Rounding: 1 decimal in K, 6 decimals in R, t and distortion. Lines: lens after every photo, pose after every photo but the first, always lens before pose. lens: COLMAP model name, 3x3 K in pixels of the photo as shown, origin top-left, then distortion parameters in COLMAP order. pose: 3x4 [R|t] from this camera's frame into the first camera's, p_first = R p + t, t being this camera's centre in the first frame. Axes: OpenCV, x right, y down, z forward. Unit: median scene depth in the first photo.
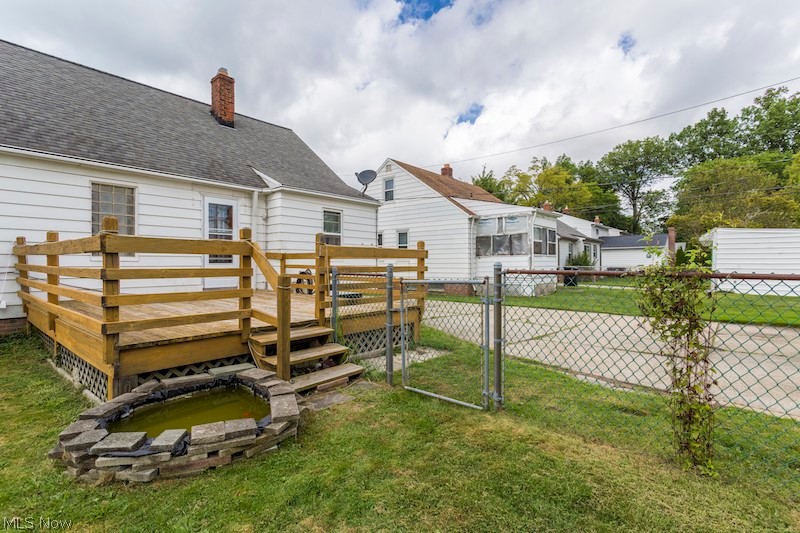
lens RADIAL K [[386.1, 0, 395.6], [0, 386.1, 264.2], [0, 0, 1]] dist [0.002737, -0.001005]
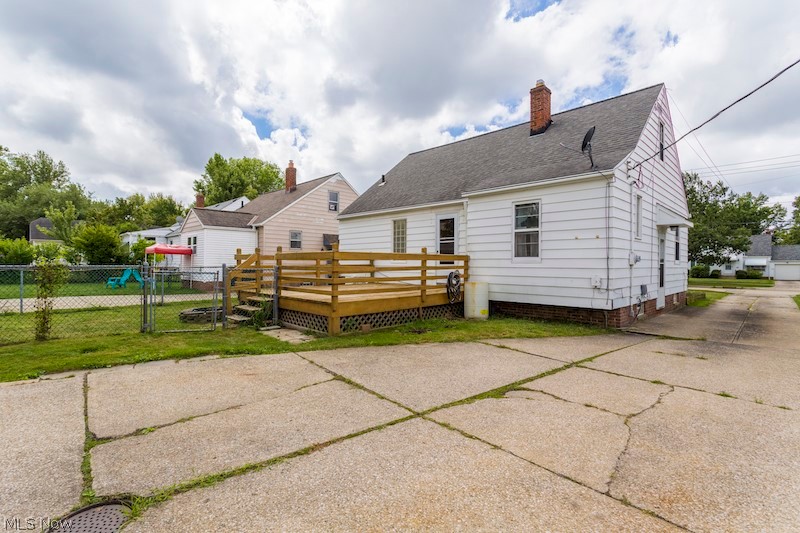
lens RADIAL K [[386.1, 0, 398.4], [0, 386.1, 269.0], [0, 0, 1]] dist [0.002737, -0.001005]
pose [[-0.064427, 0.007052, -0.997898, 0.893740], [-0.004884, 0.999961, 0.007382, 0.003615], [0.997910, 0.005350, -0.064390, 0.982571]]
